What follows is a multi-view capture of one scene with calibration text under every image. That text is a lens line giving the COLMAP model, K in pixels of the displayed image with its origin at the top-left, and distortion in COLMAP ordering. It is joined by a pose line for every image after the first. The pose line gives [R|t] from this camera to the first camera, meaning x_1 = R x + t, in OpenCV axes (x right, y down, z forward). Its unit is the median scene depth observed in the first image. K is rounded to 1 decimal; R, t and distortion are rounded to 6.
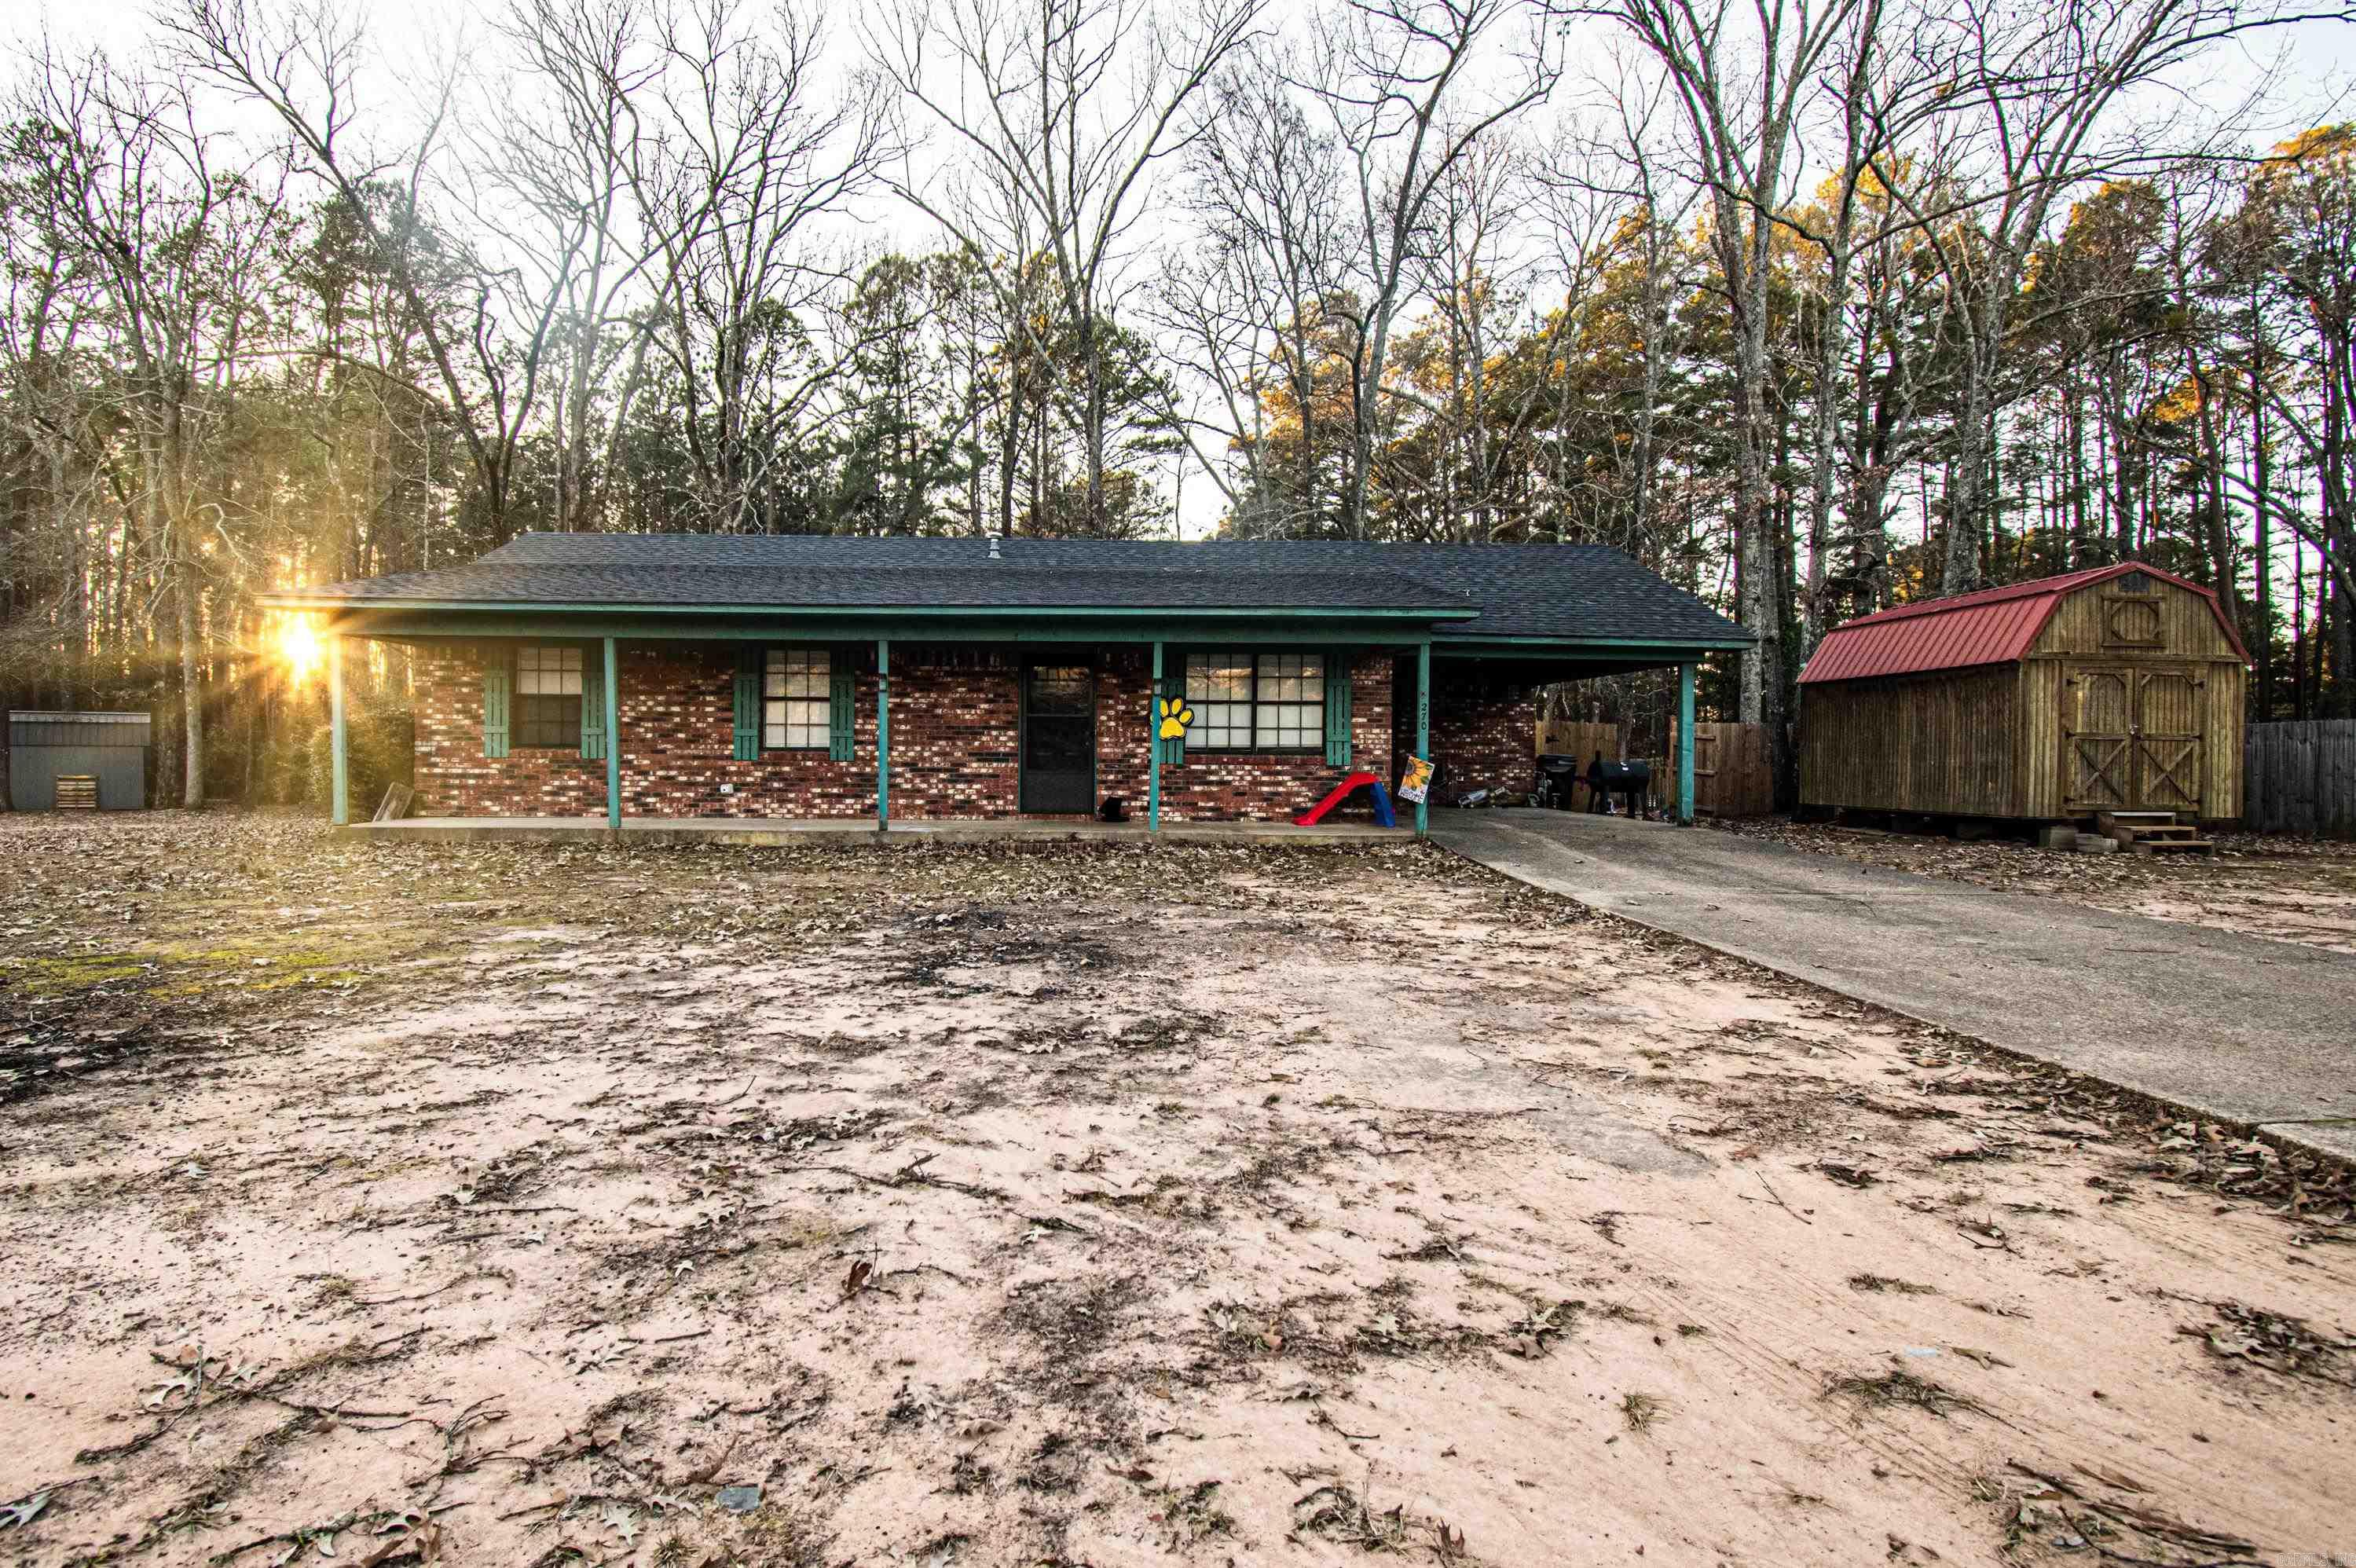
lens RADIAL K [[1164.5, 0, 1186.5], [0, 1164.5, 807.8], [0, 0, 1]] dist [0.003947, -0.011343]
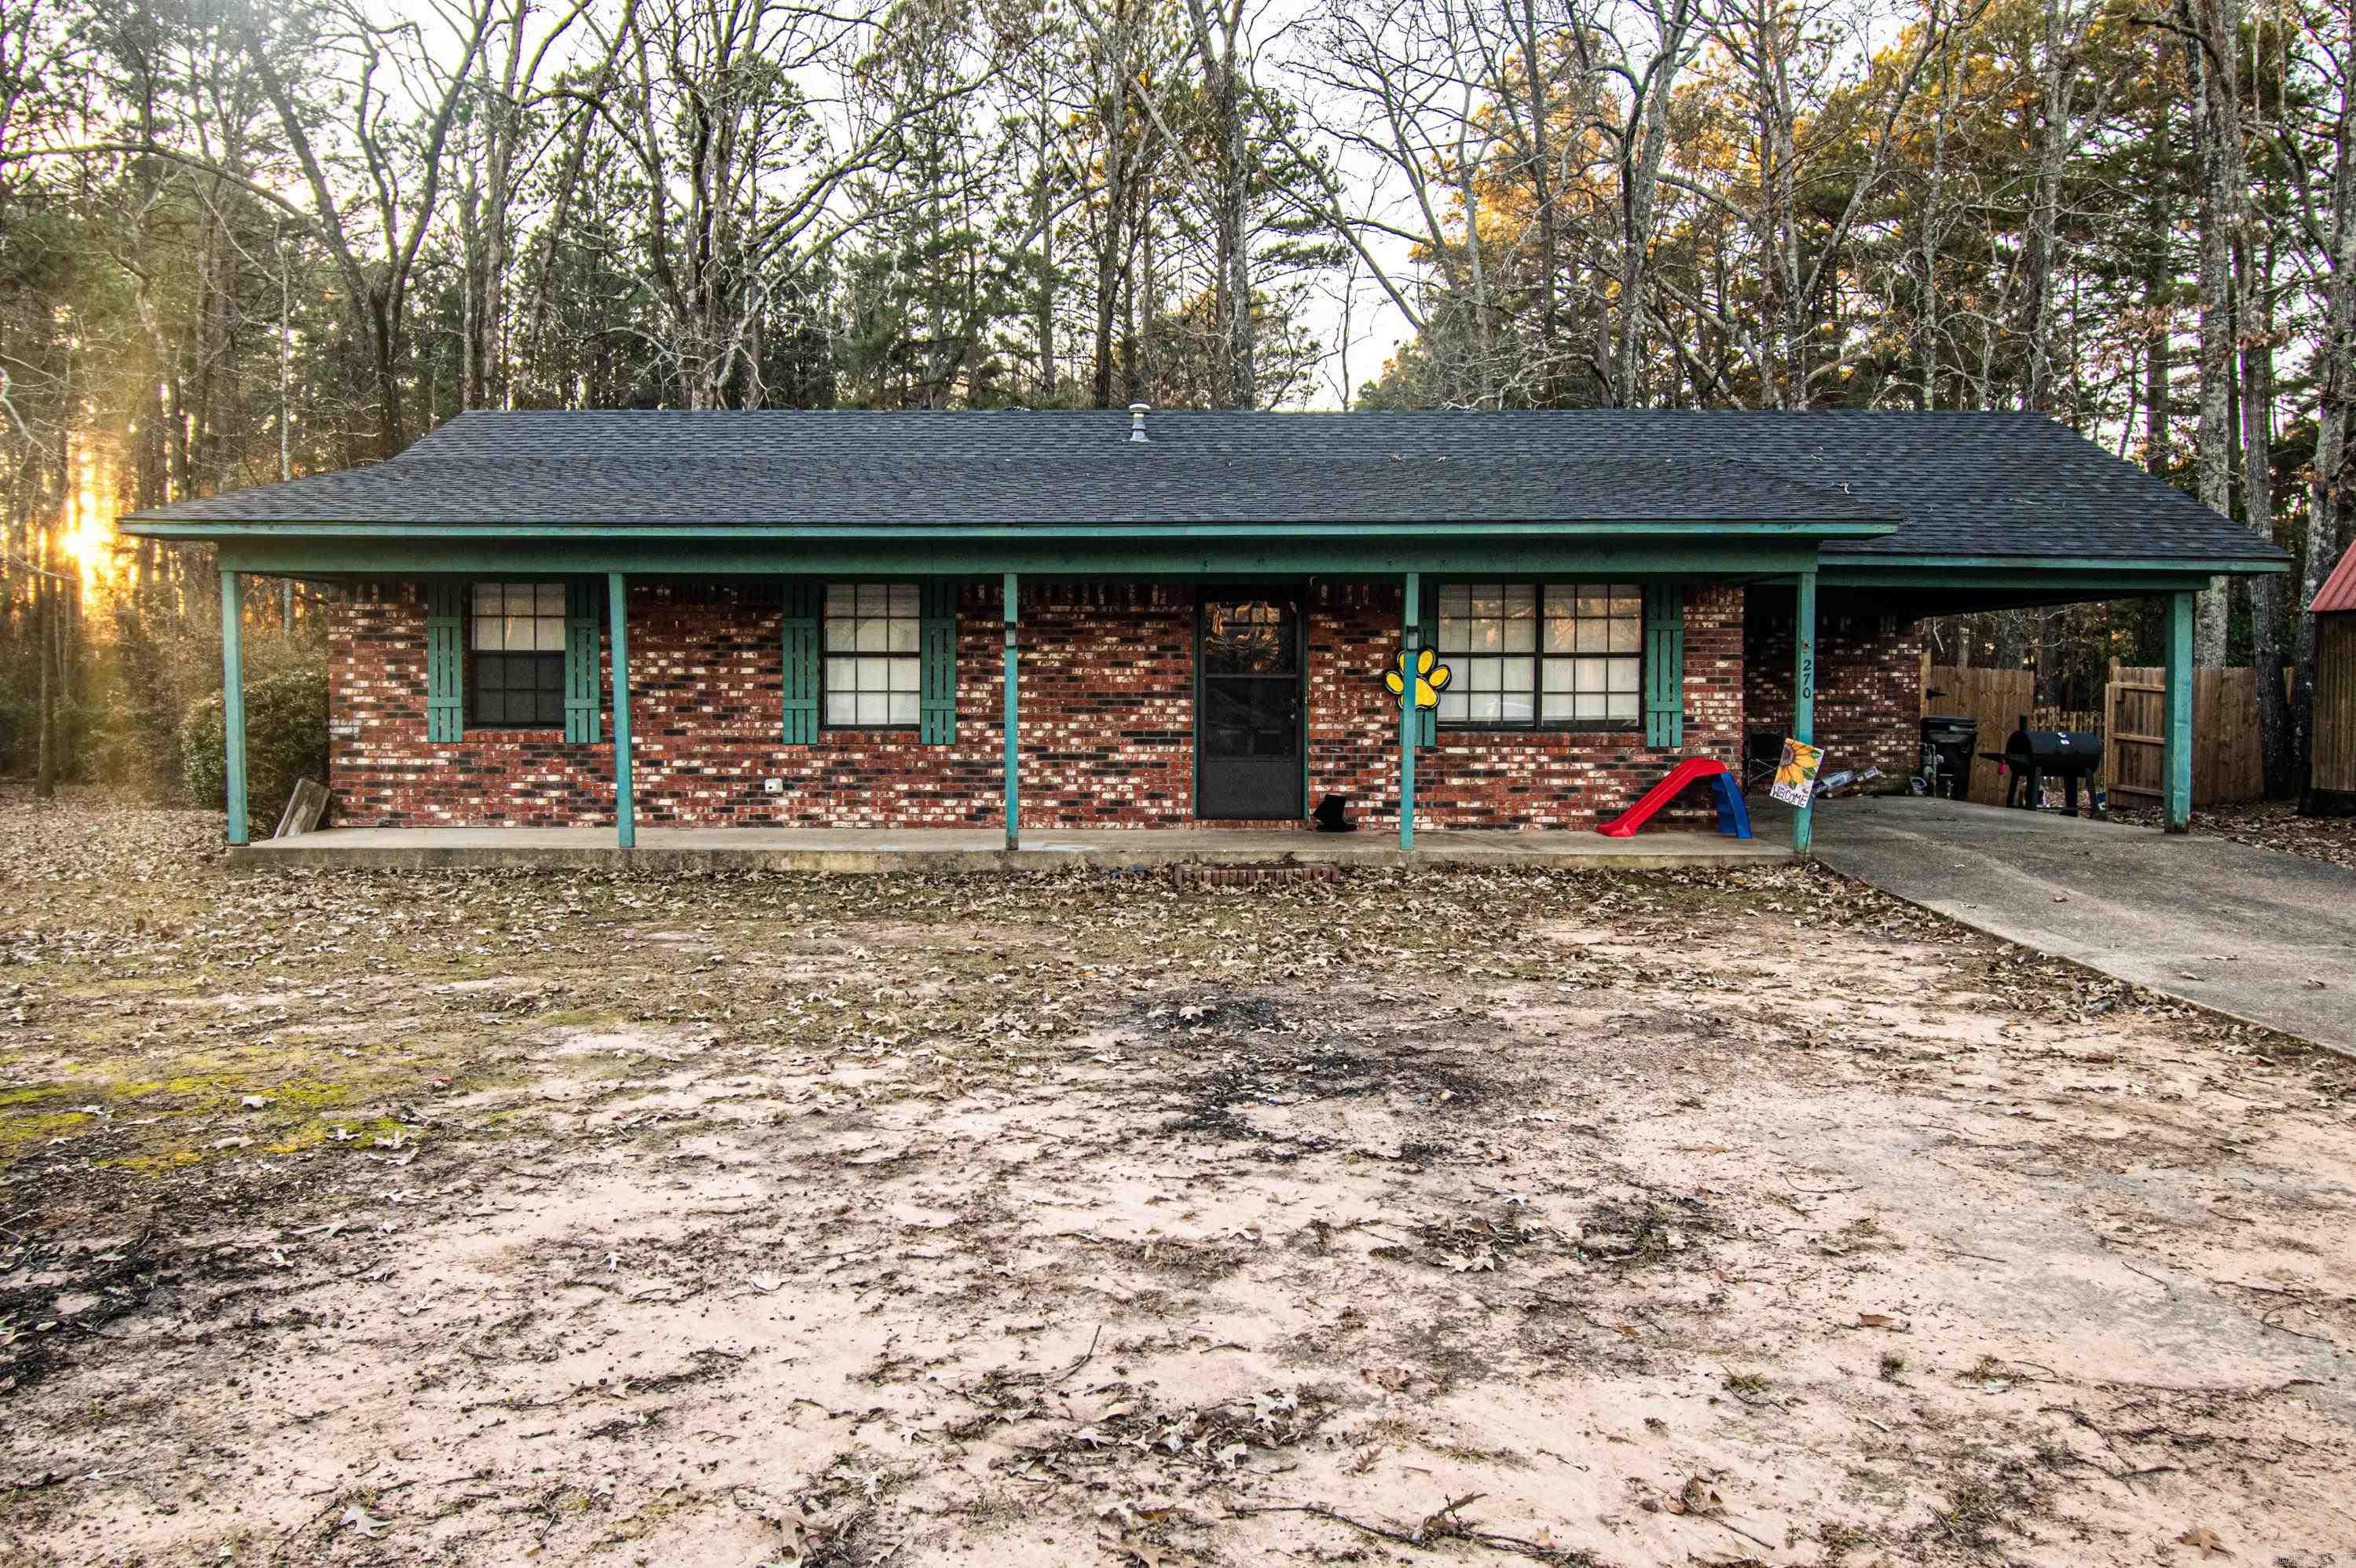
lens RADIAL K [[1641.6, 0, 1182.1], [0, 1641.6, 767.1], [0, 0, 1]] dist [-0.007121, -0.006133]
pose [[0.999554, -0.004898, -0.029465, -0.123247], [0.005404, 0.999839, 0.017119, -0.042697], [0.029376, -0.017271, 0.999419, 0.033171]]
